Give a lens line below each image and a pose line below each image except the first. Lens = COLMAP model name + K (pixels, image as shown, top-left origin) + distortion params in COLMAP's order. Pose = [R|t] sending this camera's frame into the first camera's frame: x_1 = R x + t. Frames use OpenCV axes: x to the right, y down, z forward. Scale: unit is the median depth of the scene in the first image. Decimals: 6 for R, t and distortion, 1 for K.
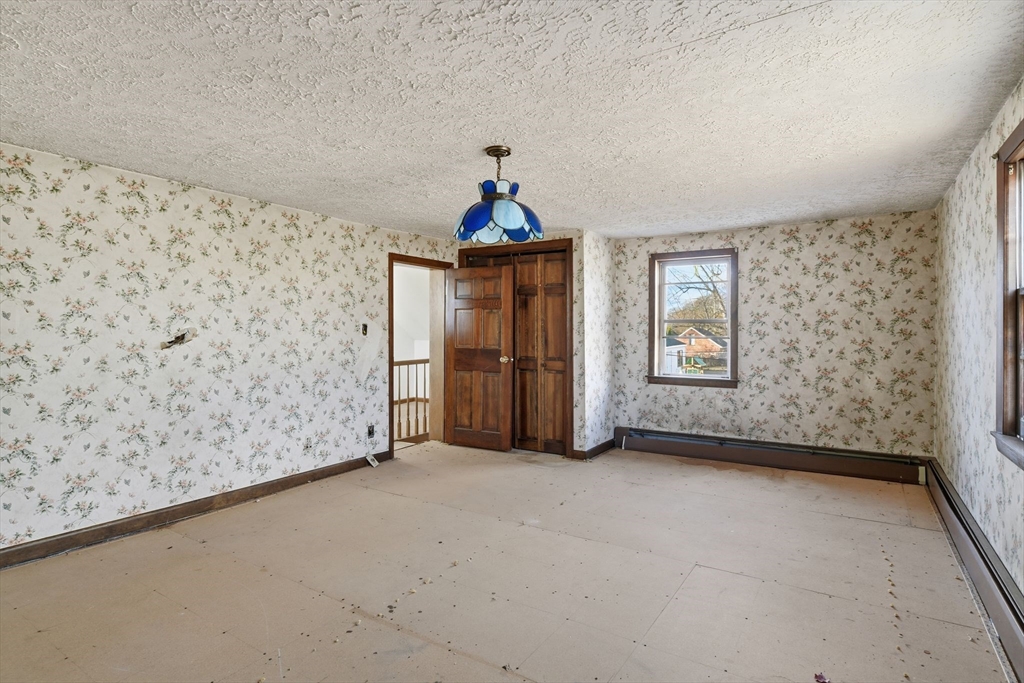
lens RADIAL K [[532.1, 0, 515.5], [0, 532.1, 337.3], [0, 0, 1]] dist [-0.005241, 0.000437]
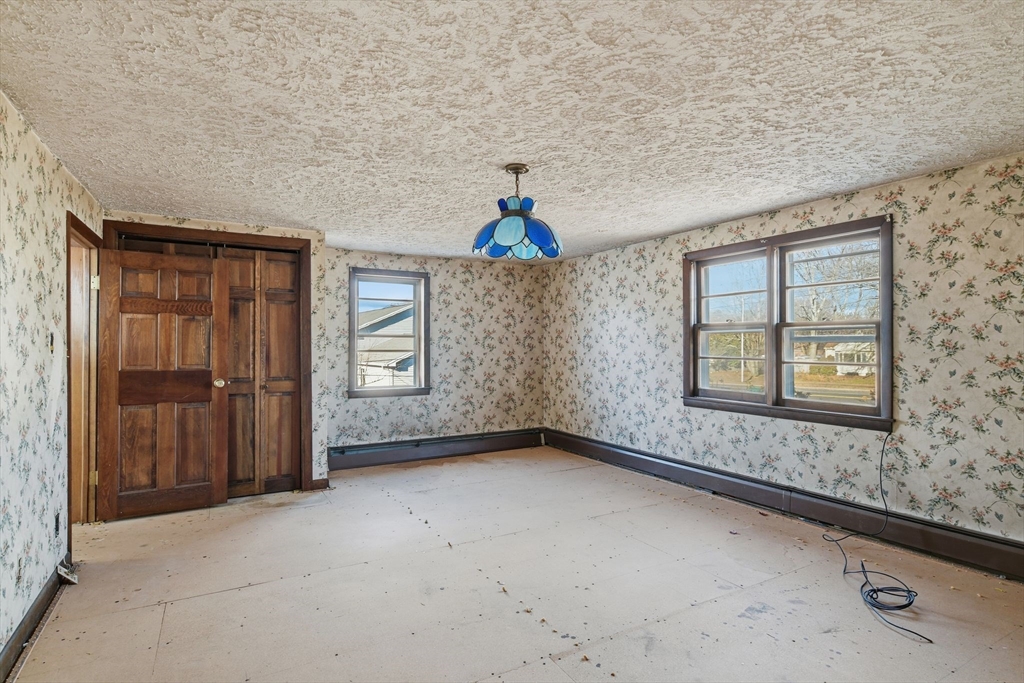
lens RADIAL K [[532.1, 0, 515.5], [0, 532.1, 337.3], [0, 0, 1]] dist [-0.005241, 0.000437]
pose [[0.467967, 0.011850, 0.883667, -0.508235], [0.013208, 0.999705, -0.020401, -0.002202], [-0.883647, 0.021219, 0.467672, 0.287292]]
